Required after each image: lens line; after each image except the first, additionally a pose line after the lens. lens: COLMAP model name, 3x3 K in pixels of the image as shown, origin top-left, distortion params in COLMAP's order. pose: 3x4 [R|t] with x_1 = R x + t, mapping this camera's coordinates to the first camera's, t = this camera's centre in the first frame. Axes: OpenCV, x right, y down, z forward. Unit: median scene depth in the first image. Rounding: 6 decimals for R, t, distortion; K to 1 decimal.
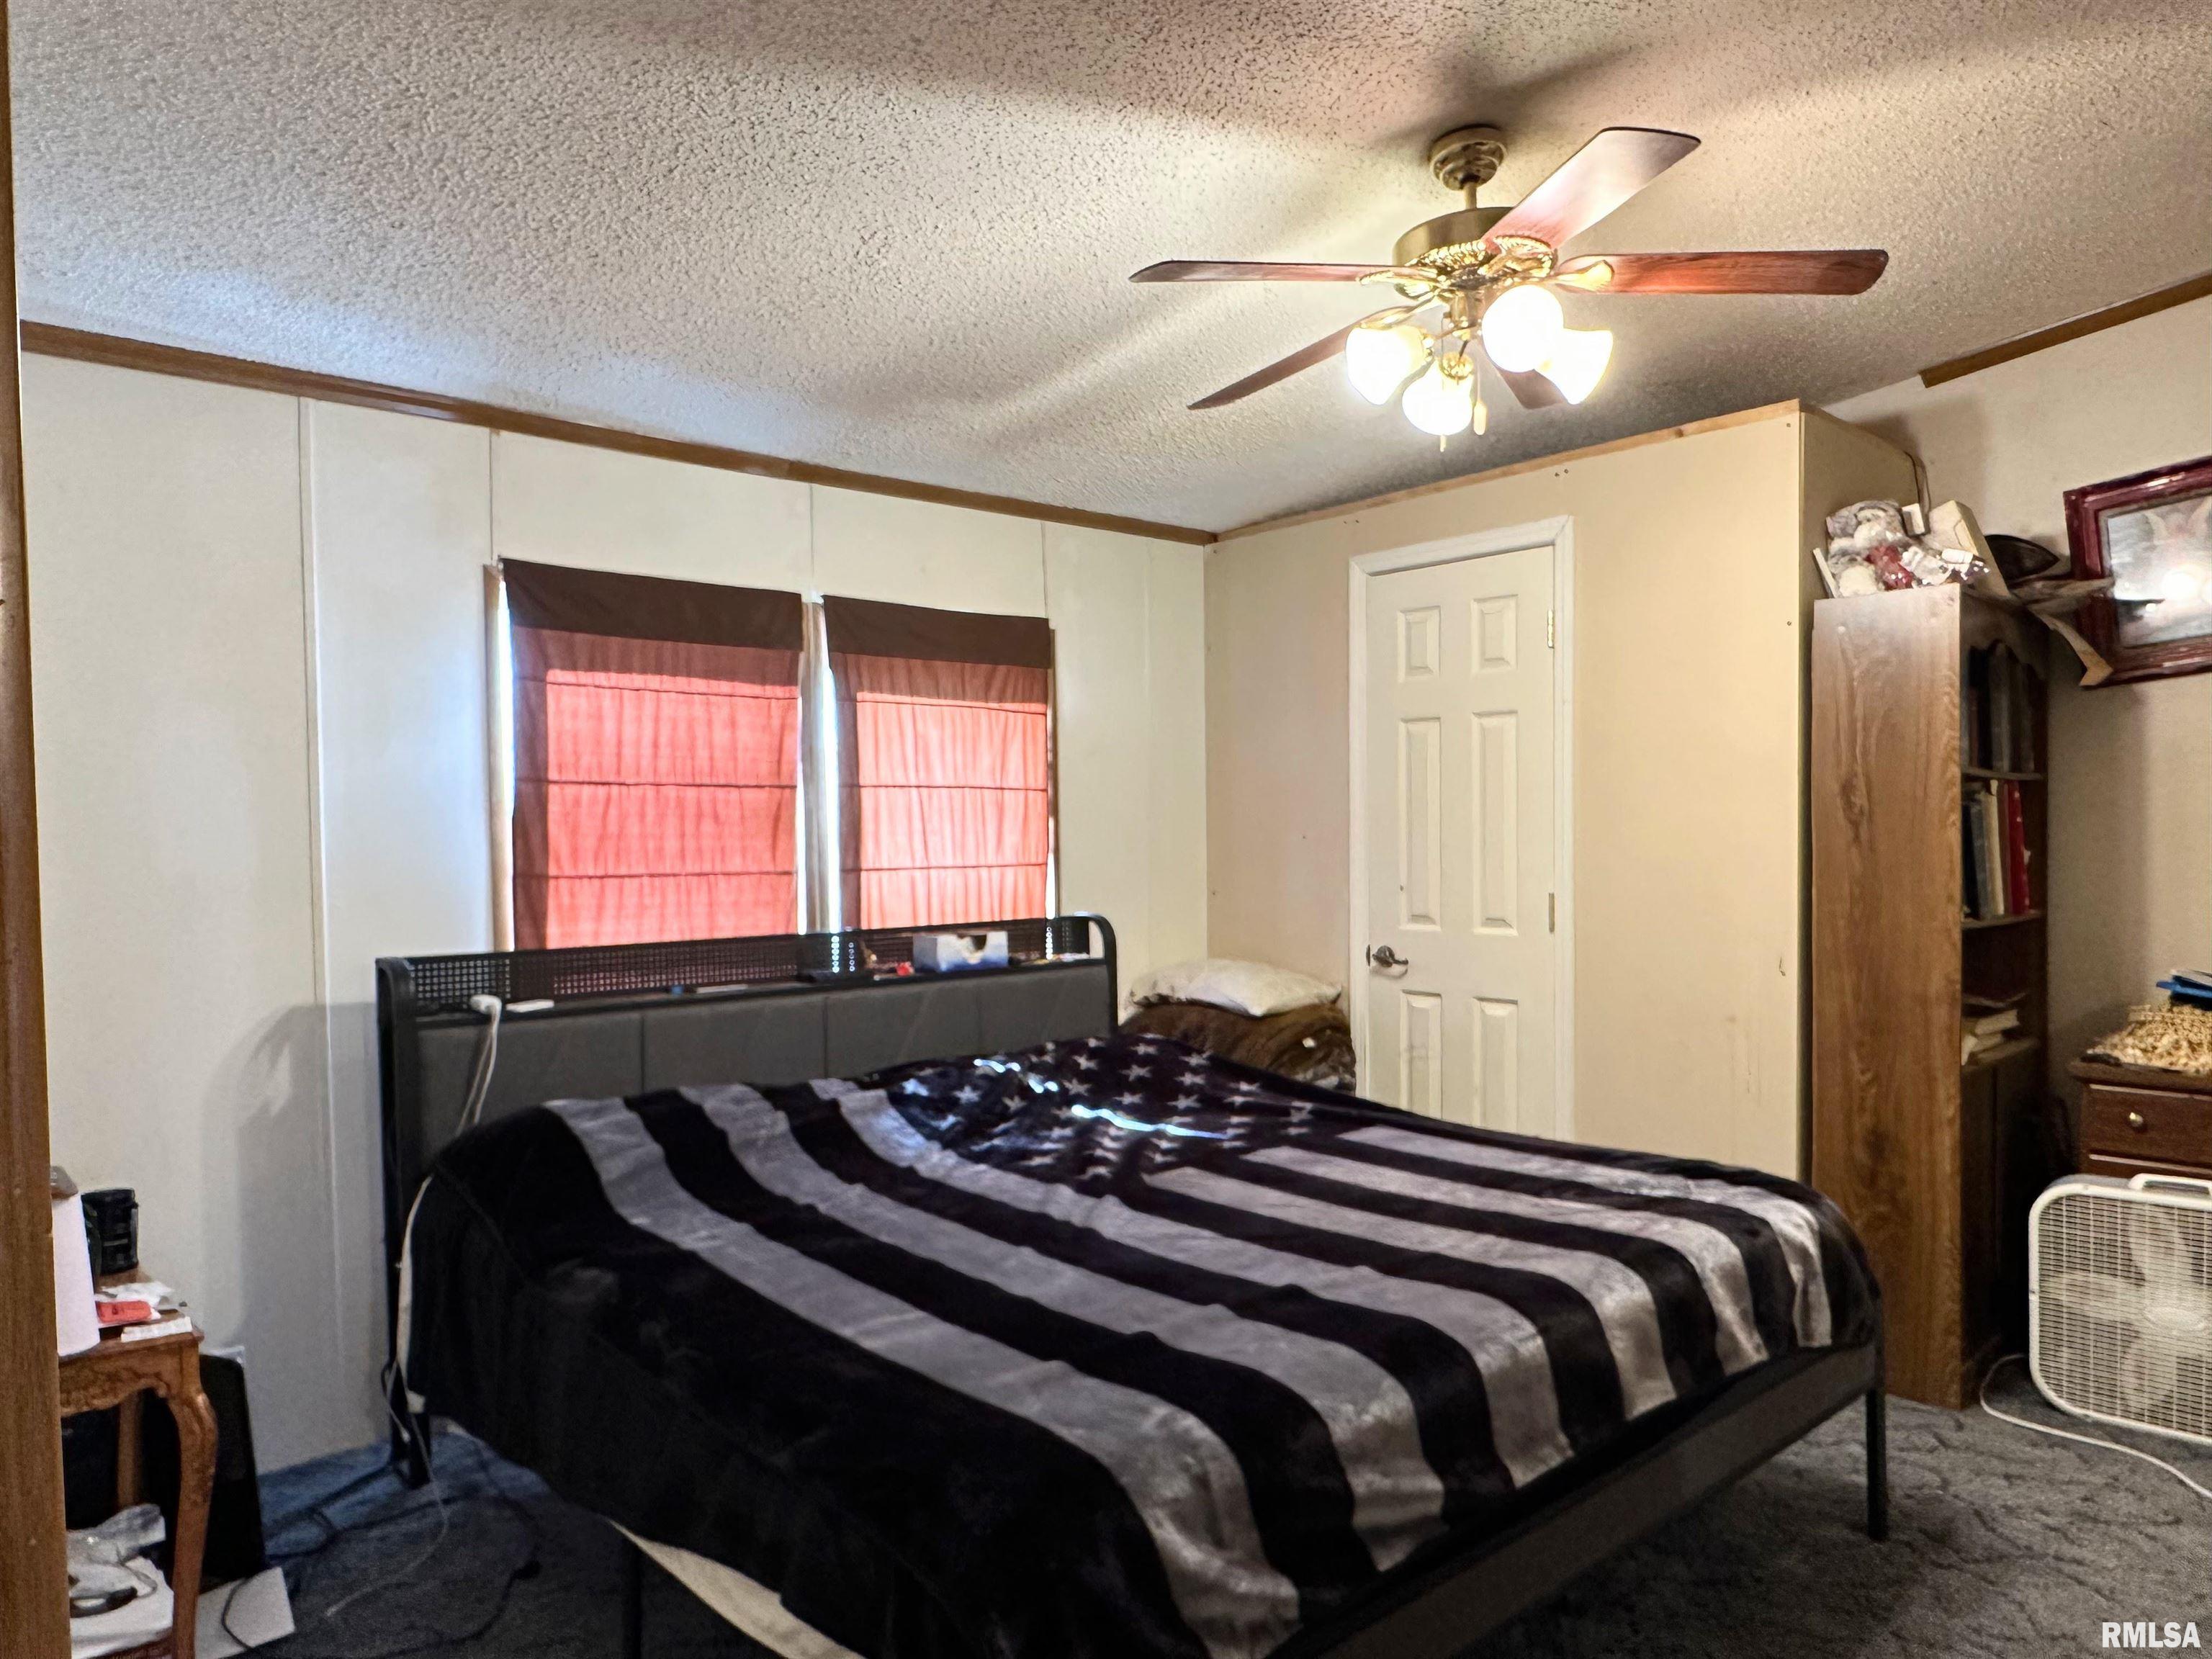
lens RADIAL K [[1454.1, 0, 1083.6], [0, 1454.1, 877.1], [0, 0, 1]] dist [-0.003143, -0.000214]
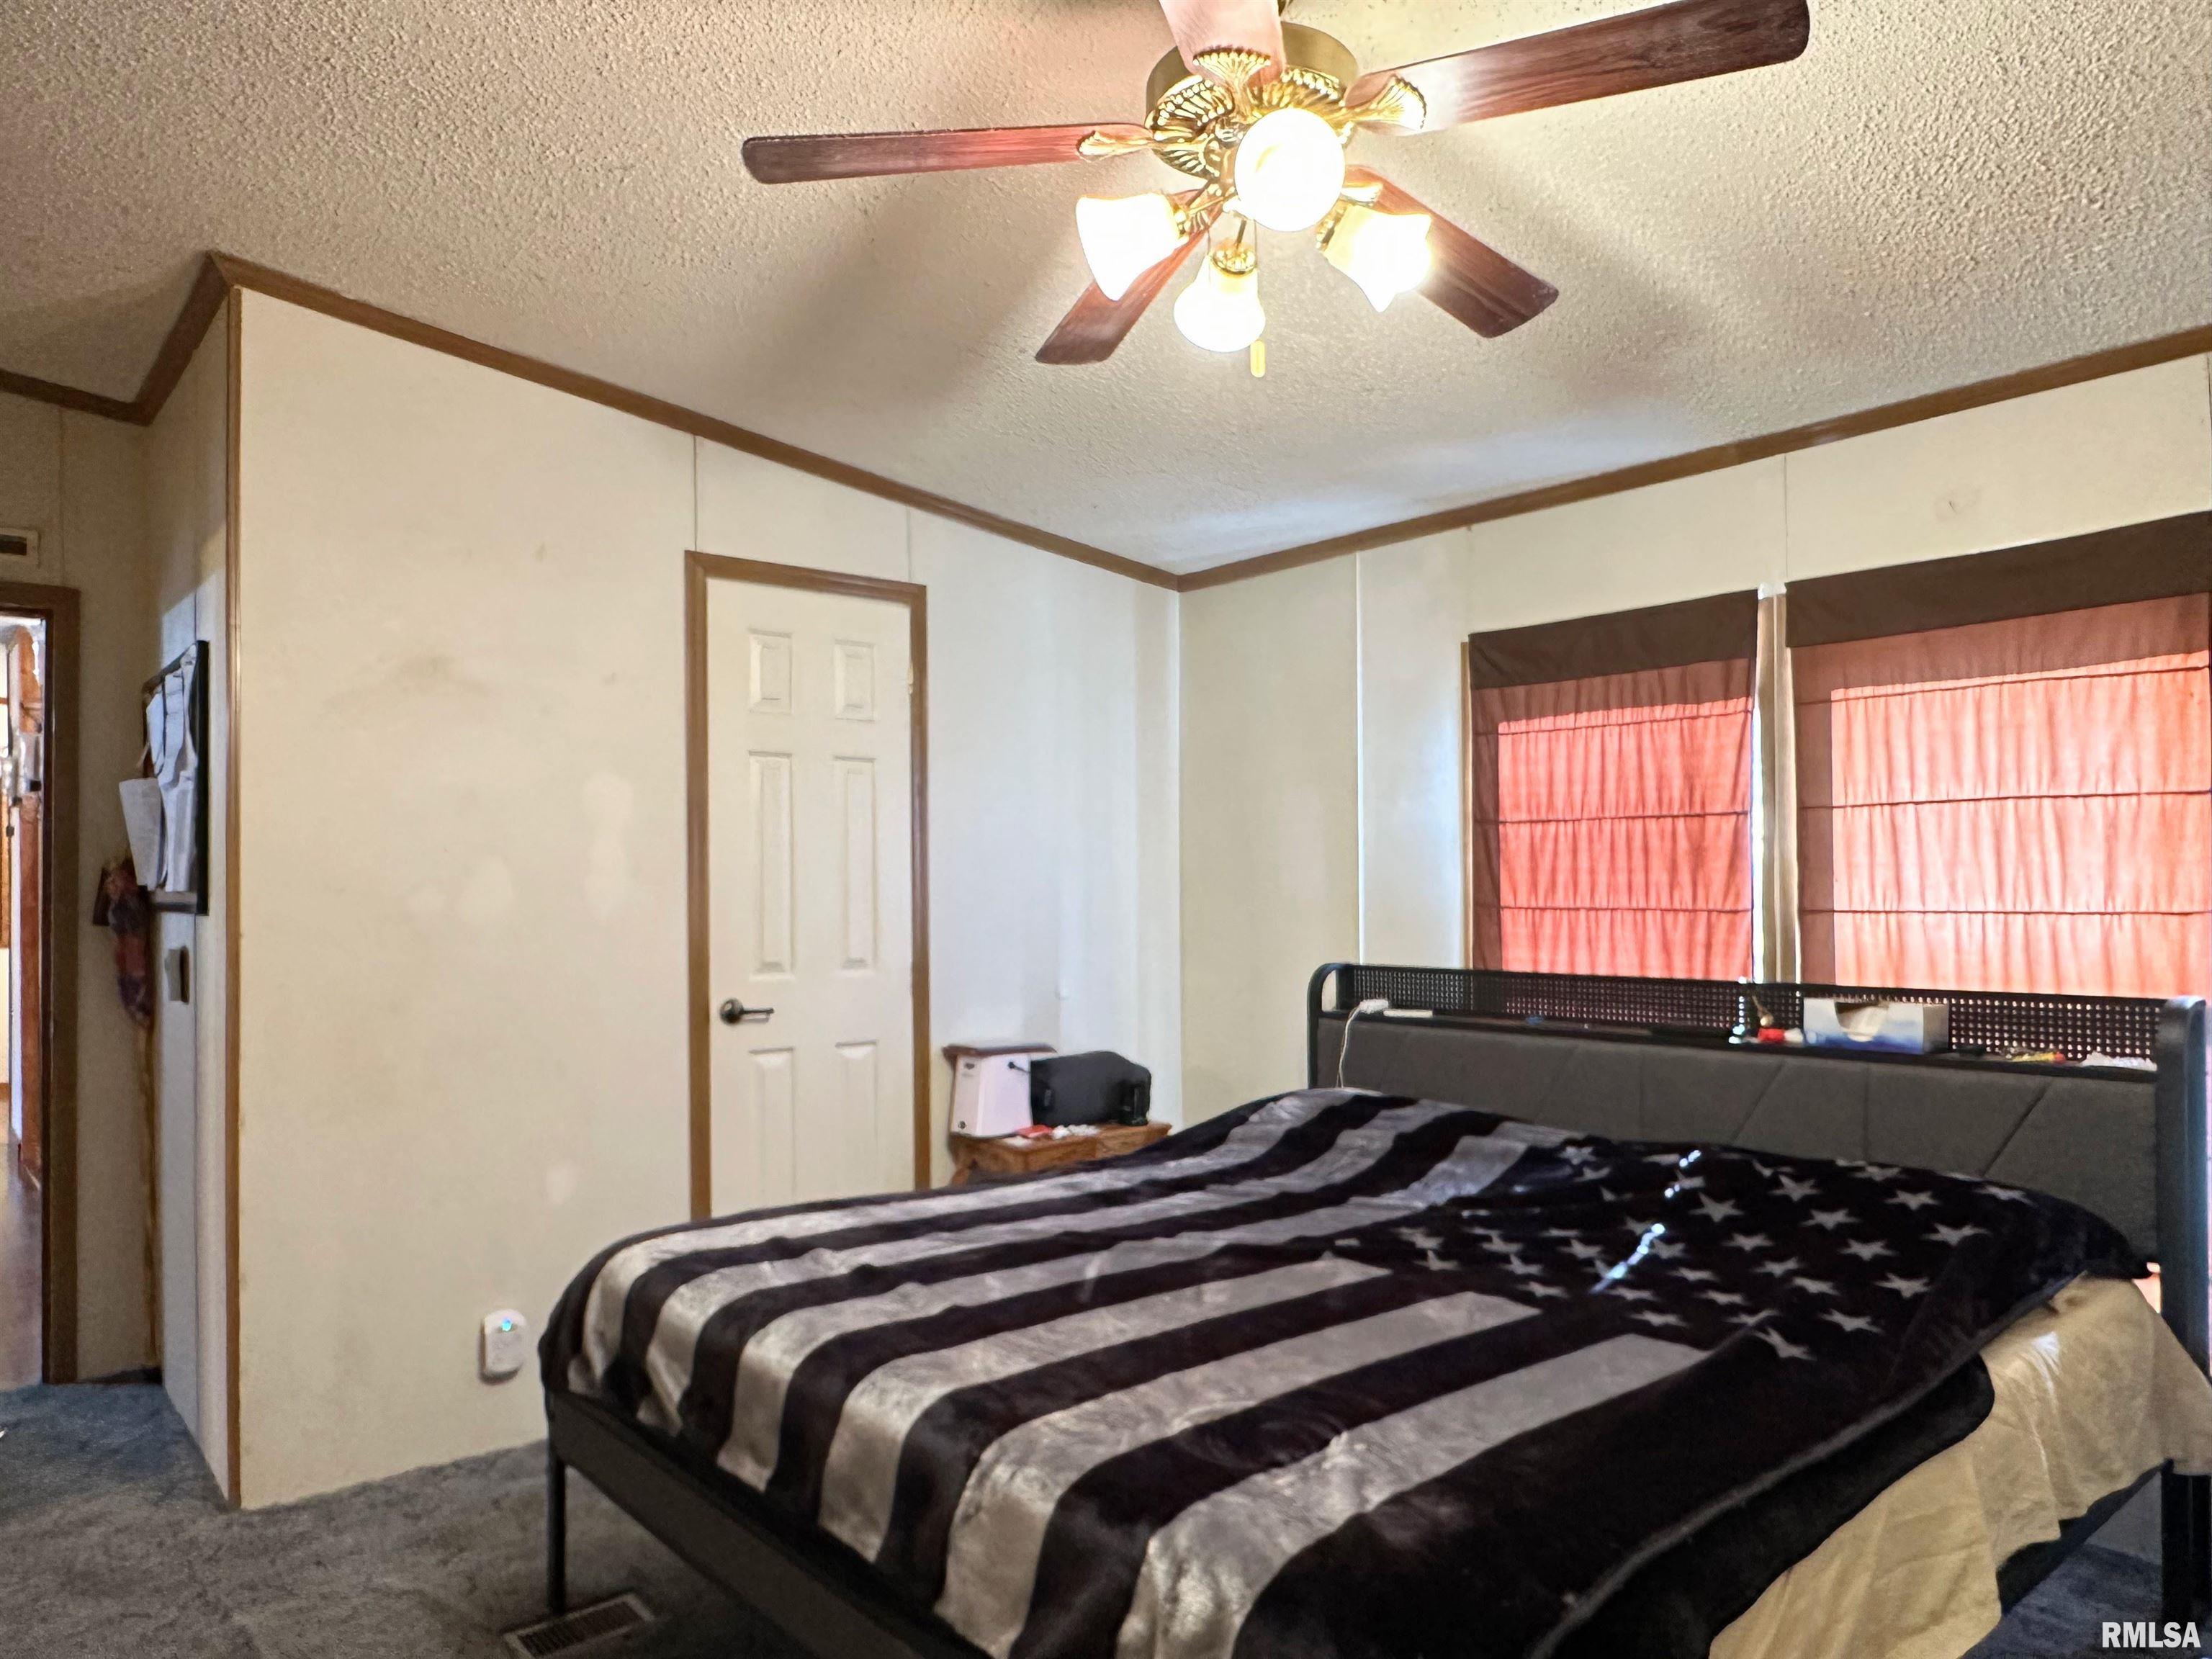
lens RADIAL K [[1454.1, 0, 1083.6], [0, 1454.1, 877.1], [0, 0, 1]] dist [-0.003143, -0.000214]
pose [[-0.012372, 0.010956, -0.999863, 0.724632], [-0.018164, 0.999773, 0.011180, -0.028337], [0.999758, 0.018299, -0.012170, 0.655709]]
